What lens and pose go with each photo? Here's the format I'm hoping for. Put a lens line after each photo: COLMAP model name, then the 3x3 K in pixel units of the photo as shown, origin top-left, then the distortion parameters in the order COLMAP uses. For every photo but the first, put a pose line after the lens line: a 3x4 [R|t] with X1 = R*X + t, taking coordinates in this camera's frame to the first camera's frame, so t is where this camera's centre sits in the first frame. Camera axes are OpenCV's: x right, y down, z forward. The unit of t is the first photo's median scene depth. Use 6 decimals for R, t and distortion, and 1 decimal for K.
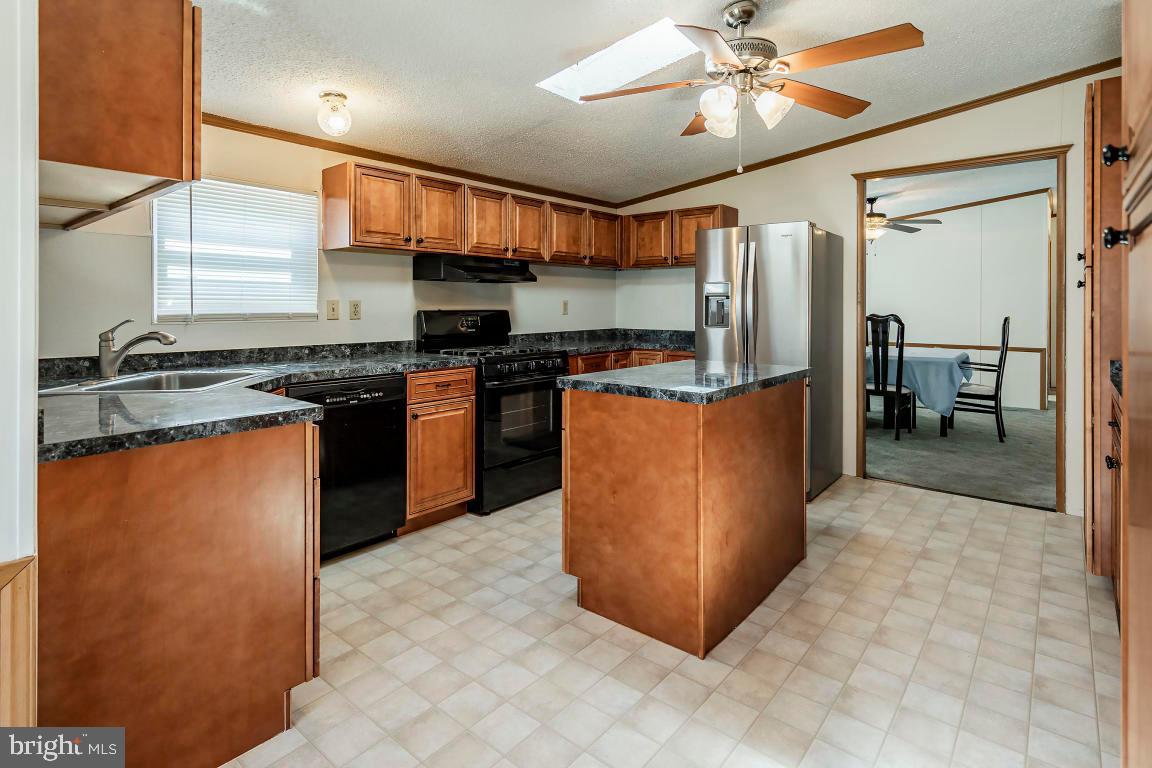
lens RADIAL K [[582.0, 0, 573.7], [0, 582.0, 307.4], [0, 0, 1]] dist [-0.000628, -0.000125]
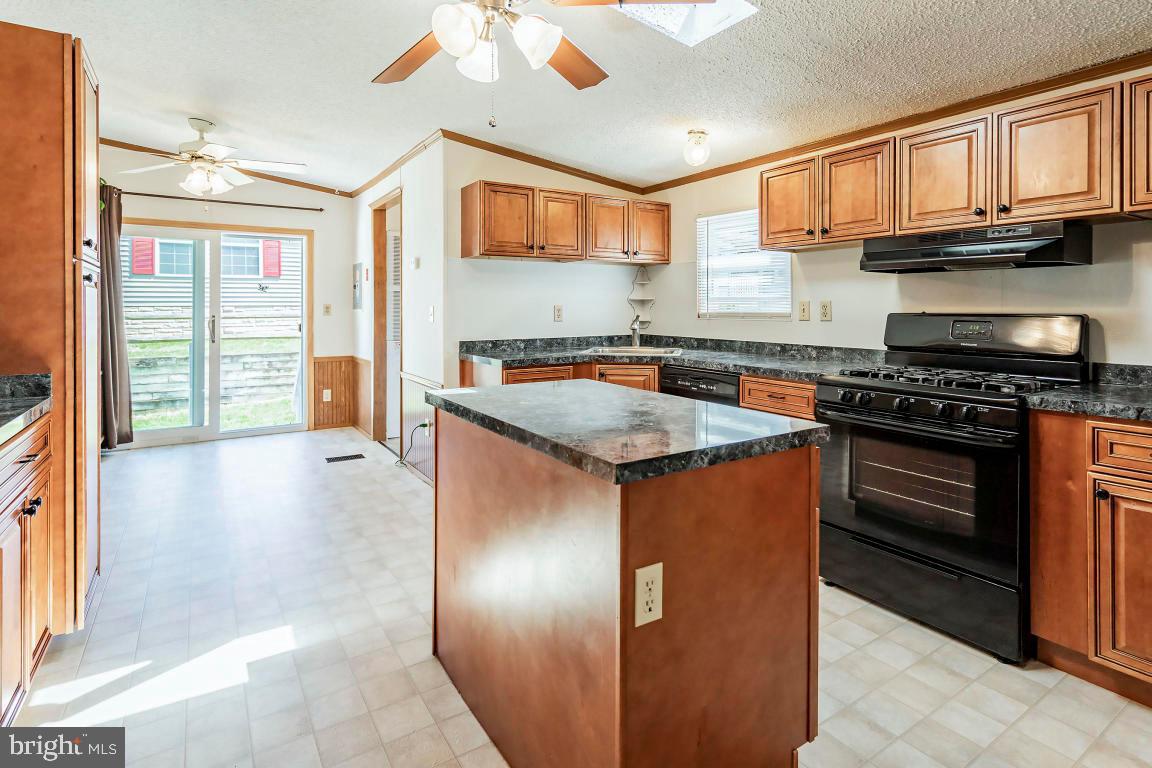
lens RADIAL K [[582.0, 0, 574.3], [0, 582.0, 313.3], [0, 0, 1]] dist [-0.000628, -0.000125]
pose [[-0.289140, 0.011871, -0.957213, 0.755782], [-0.003592, 0.999903, 0.013486, -0.003608], [0.957280, 0.007337, -0.289069, 1.032214]]
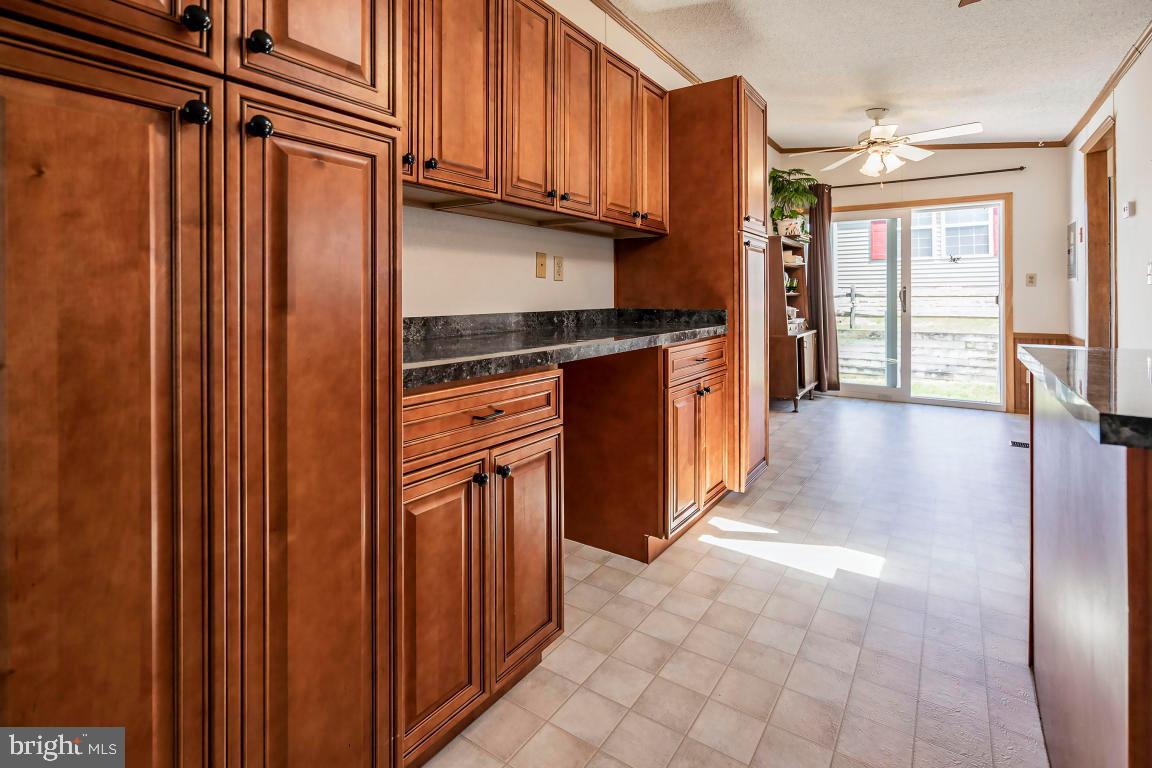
lens RADIAL K [[553.0, 0, 577.1], [0, 553.0, 293.9], [0, 0, 1]] dist [-0.003772, 0.001348]
pose [[-0.994755, 0.004610, -0.102183, 0.641016], [0.004548, 0.999989, 0.000838, 0.046823], [0.102186, 0.000369, -0.994765, 1.164417]]
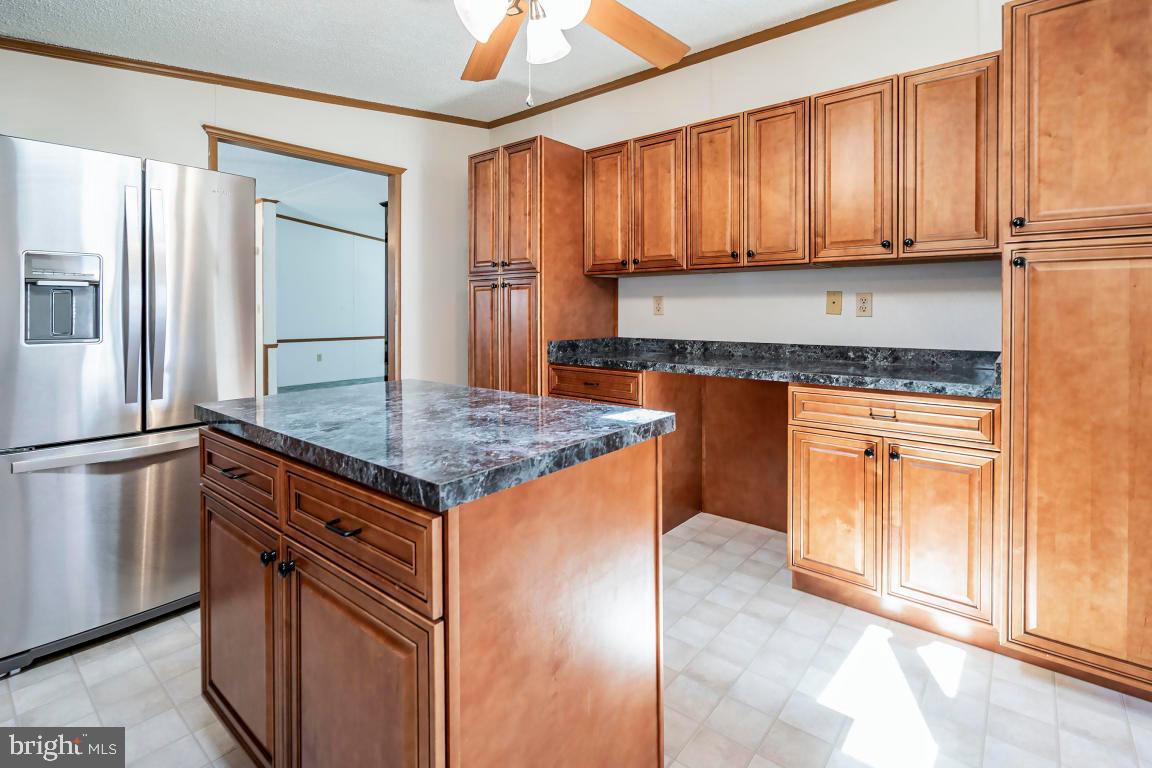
lens RADIAL K [[553.0, 0, 603.6], [0, 553.0, 311.7], [0, 0, 1]] dist [-0.003772, 0.001348]
pose [[-0.009659, -0.007582, 0.999925, -0.300596], [0.008256, 0.999937, 0.007662, 0.009307], [-0.999919, 0.008330, -0.009596, 0.717201]]
